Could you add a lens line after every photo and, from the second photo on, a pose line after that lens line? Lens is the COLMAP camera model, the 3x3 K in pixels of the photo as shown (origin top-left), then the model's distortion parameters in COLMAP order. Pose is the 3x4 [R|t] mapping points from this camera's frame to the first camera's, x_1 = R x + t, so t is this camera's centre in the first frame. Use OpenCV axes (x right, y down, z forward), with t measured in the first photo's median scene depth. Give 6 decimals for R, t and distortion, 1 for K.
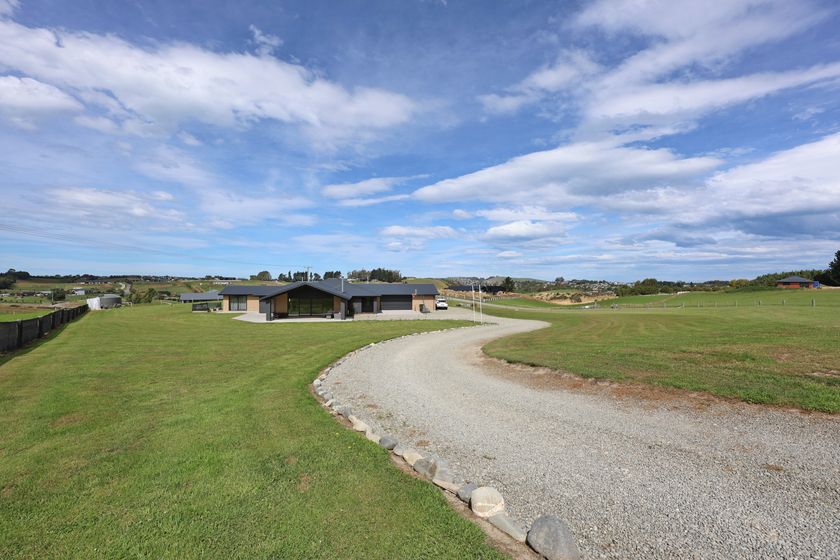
lens RADIAL K [[337.7, 0, 421.5], [0, 337.7, 289.1], [0, 0, 1]] dist [-0.008520, 0.000918]
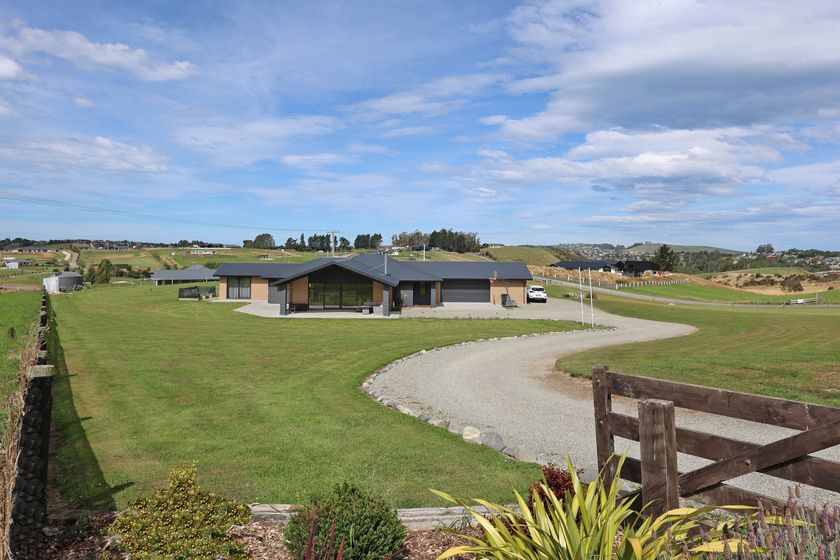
lens RADIAL K [[563.0, 0, 425.8], [0, 563.0, 238.0], [0, 0, 1]] dist [-0.006544, 0.000289]
pose [[0.987895, 0.001894, -0.155115, 0.004266], [-0.008874, 0.998978, -0.044322, -0.003036], [0.154872, 0.045162, 0.986902, -0.021429]]
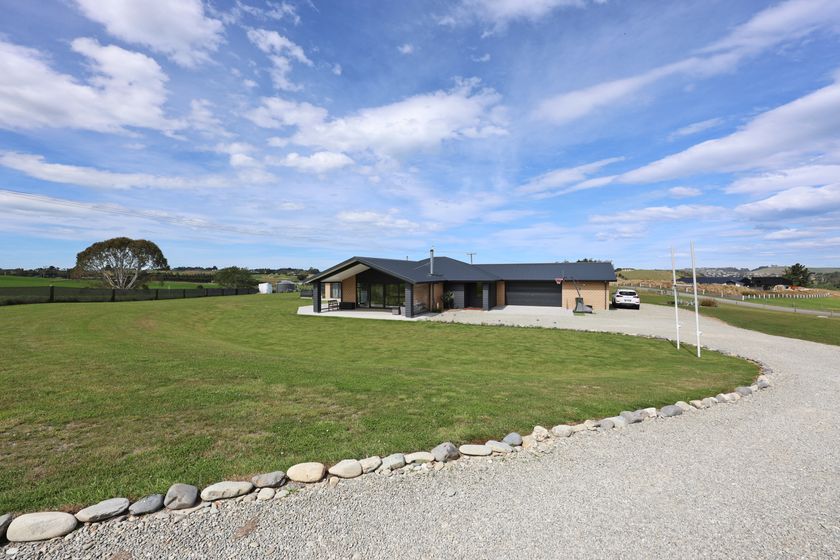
lens RADIAL K [[337.7, 0, 416.4], [0, 337.7, 288.8], [0, 0, 1]] dist [-0.008520, 0.000918]
pose [[0.827071, 0.016122, -0.561865, 0.021014], [-0.005762, 0.999779, 0.020205, 0.004780], [0.562067, -0.013473, 0.826982, 0.090677]]
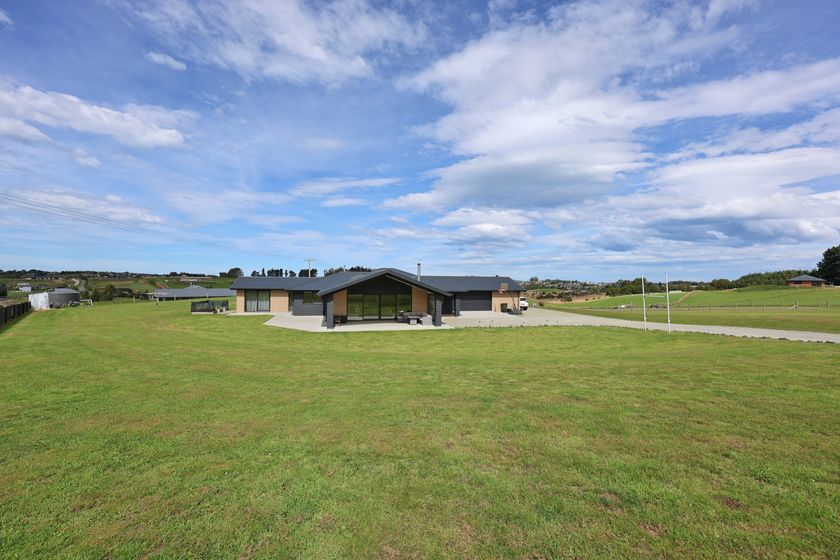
lens RADIAL K [[337.7, 0, 420.4], [0, 337.7, 276.8], [0, 0, 1]] dist [-0.008520, 0.000918]
pose [[0.997370, 0.007412, 0.072104, -0.056601], [-0.005000, 0.999424, -0.033576, 0.002792], [-0.072311, 0.033127, 0.996832, 0.059210]]
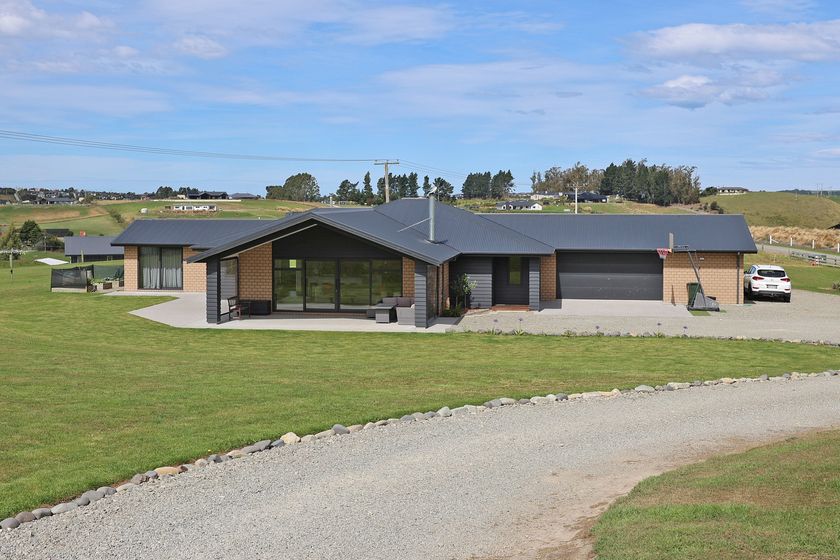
lens RADIAL K [[1035.0, 0, 423.2], [0, 1035.0, 273.6], [0, 0, 1]] dist [-0.000267, 0.000000]
pose [[0.948076, 0.019176, -0.317464, 0.014955], [-0.004332, 0.998867, 0.047399, -0.001403], [0.318013, -0.043563, 0.947085, 0.011039]]
